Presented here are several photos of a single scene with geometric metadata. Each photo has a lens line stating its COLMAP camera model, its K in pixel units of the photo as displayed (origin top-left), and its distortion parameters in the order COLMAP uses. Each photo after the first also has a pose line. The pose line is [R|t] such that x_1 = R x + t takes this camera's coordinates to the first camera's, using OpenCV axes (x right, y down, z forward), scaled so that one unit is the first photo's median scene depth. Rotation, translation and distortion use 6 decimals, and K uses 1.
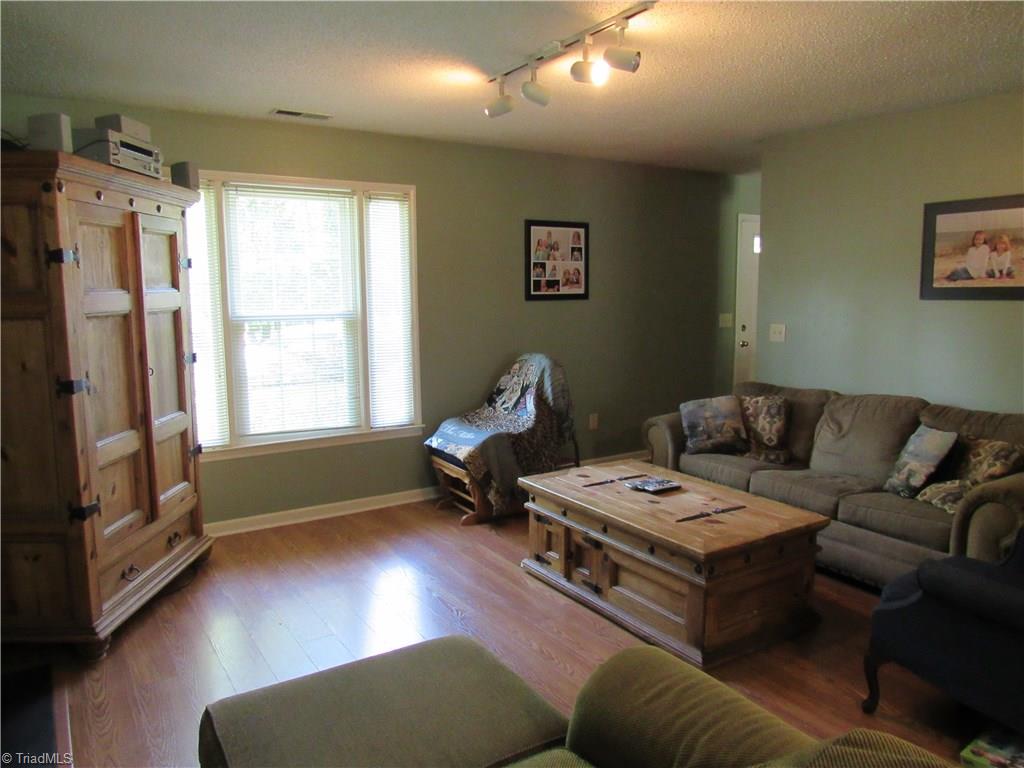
lens RADIAL K [[731.5, 0, 512.3], [0, 731.5, 386.4], [0, 0, 1]] dist [-0.024135, 0.005740]
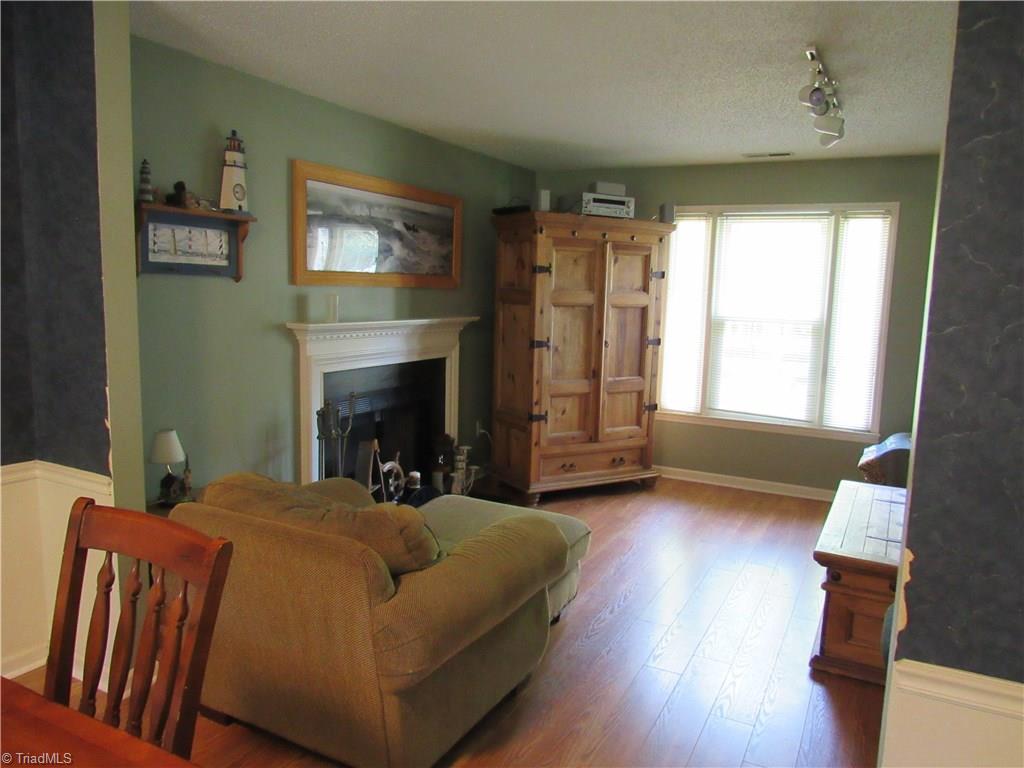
lens RADIAL K [[731.5, 0, 512.5], [0, 731.5, 384.6], [0, 0, 1]] dist [-0.024135, 0.005740]
pose [[0.496008, 0.127233, -0.858946, 0.671204], [-0.147772, 0.987145, 0.060890, -0.001716], [0.855652, 0.096726, 0.508433, 0.049431]]
